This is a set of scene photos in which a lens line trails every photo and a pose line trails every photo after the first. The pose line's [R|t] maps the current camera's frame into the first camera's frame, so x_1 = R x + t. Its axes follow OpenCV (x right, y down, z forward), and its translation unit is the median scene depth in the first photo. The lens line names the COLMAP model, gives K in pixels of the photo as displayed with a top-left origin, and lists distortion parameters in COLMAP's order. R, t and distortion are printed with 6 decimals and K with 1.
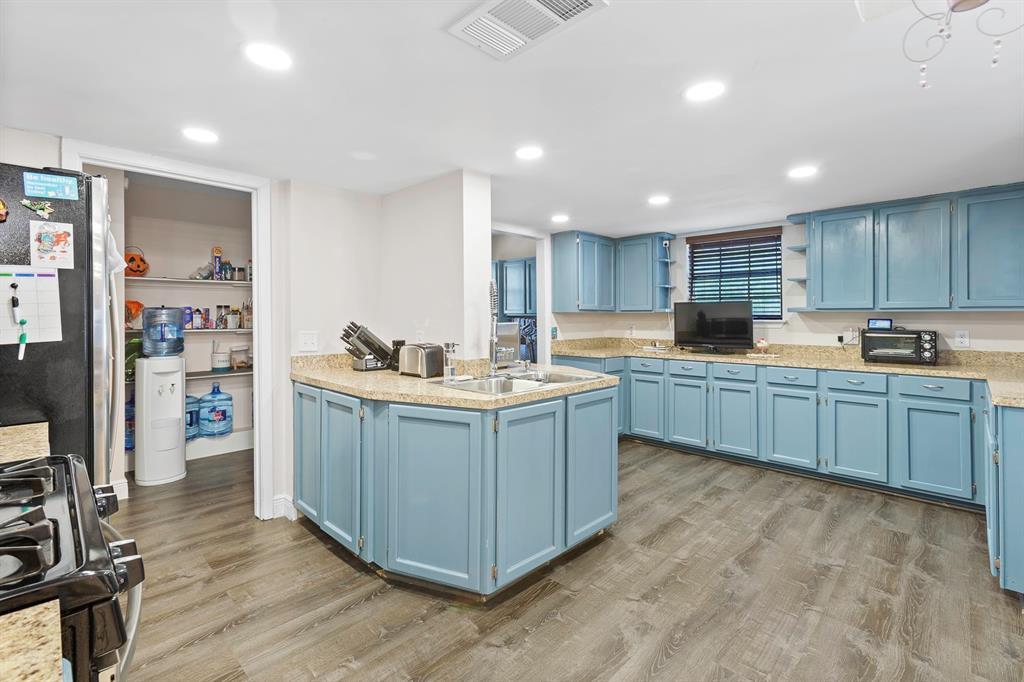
lens RADIAL K [[468.4, 0, 486.5], [0, 468.4, 311.3], [0, 0, 1]] dist [-0.009610, 0.003461]
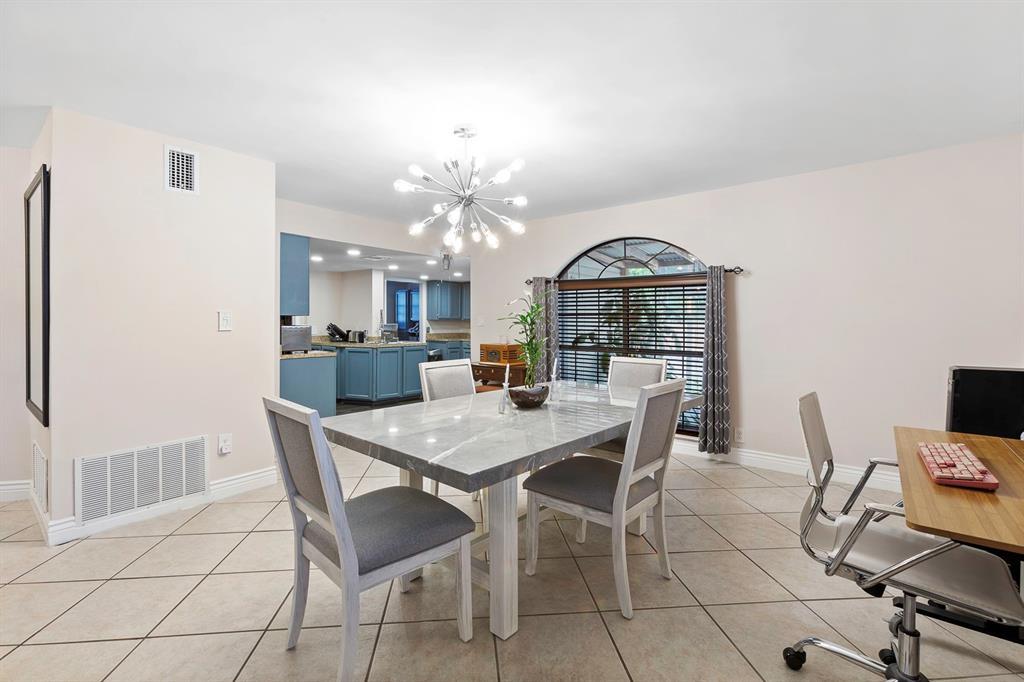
lens RADIAL K [[468.4, 0, 501.8], [0, 468.4, 318.7], [0, 0, 1]] dist [-0.009610, 0.003461]
pose [[0.993249, 0.004671, 0.115911, 0.465472], [-0.004974, 0.999985, 0.002318, -0.018243], [-0.115899, -0.002879, 0.993257, -2.207066]]
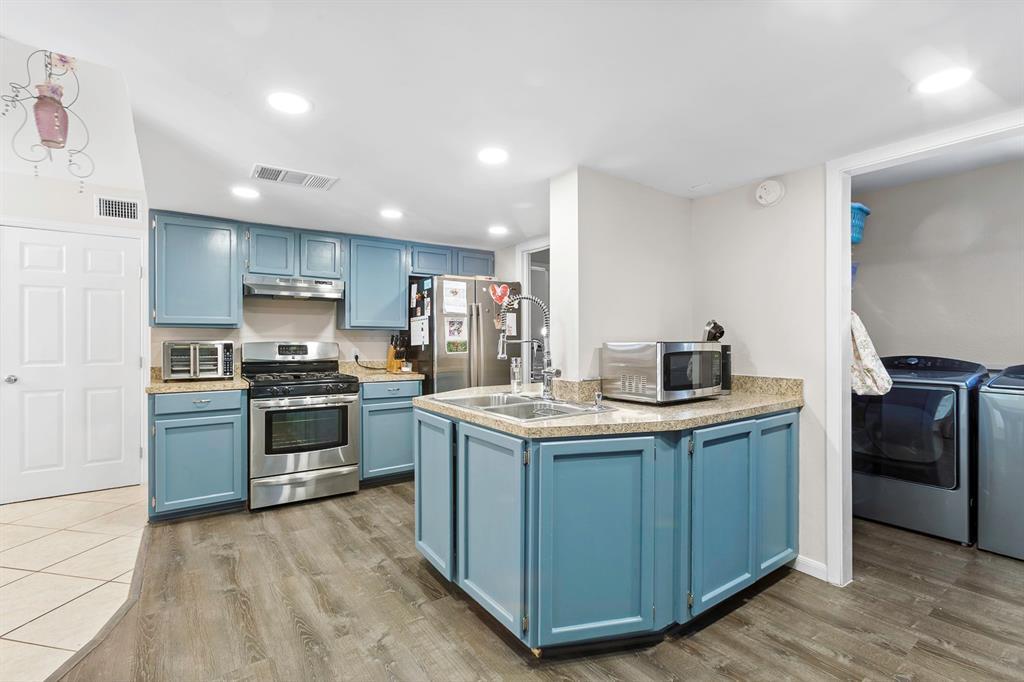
lens RADIAL K [[468.4, 0, 512.0], [0, 468.4, 335.1], [0, 0, 1]] dist [-0.009610, 0.003461]
pose [[-0.146384, -0.000878, -0.989228, 1.076553], [0.012463, 0.999919, -0.002732, 0.018930], [0.989149, -0.012728, -0.146361, 1.257072]]
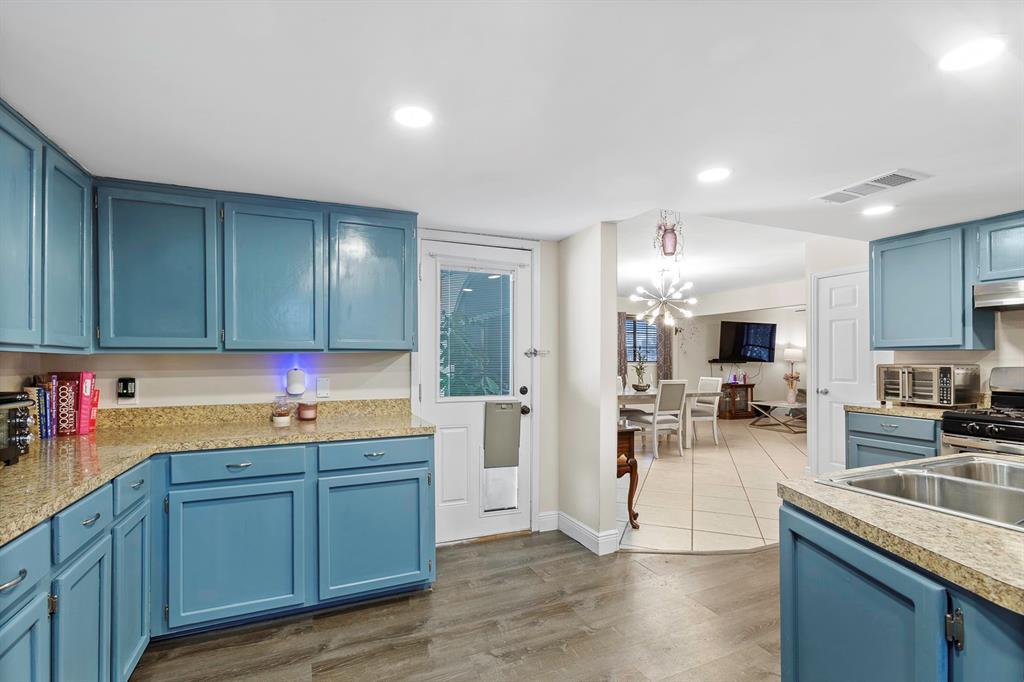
lens RADIAL K [[468.4, 0, 498.4], [0, 468.4, 367.0], [0, 0, 1]] dist [-0.009610, 0.003461]
pose [[-0.935824, 0.000004, 0.352467, 0.449335], [0.000849, 0.999997, 0.002242, 0.024876], [-0.352466, 0.002397, -0.935822, 1.817776]]
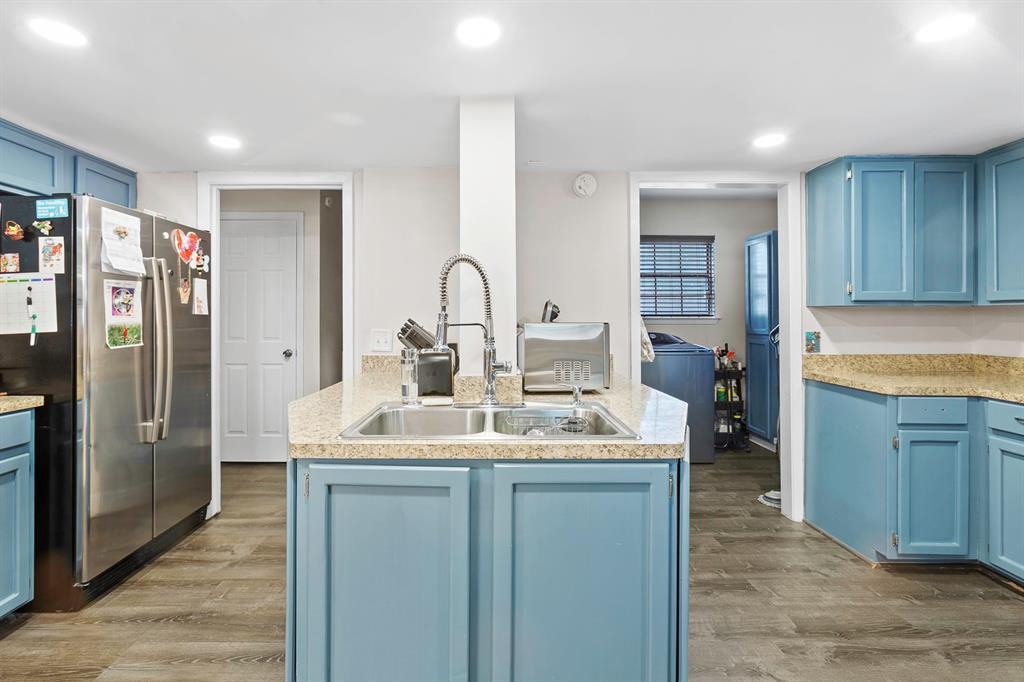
lens RADIAL K [[468.4, 0, 502.9], [0, 468.4, 312.5], [0, 0, 1]] dist [-0.009610, 0.003461]
pose [[0.718081, -0.004851, -0.695943, 0.557213], [0.007364, 0.999973, 0.000629, 0.014109], [0.695921, -0.005577, 0.718097, 0.647435]]
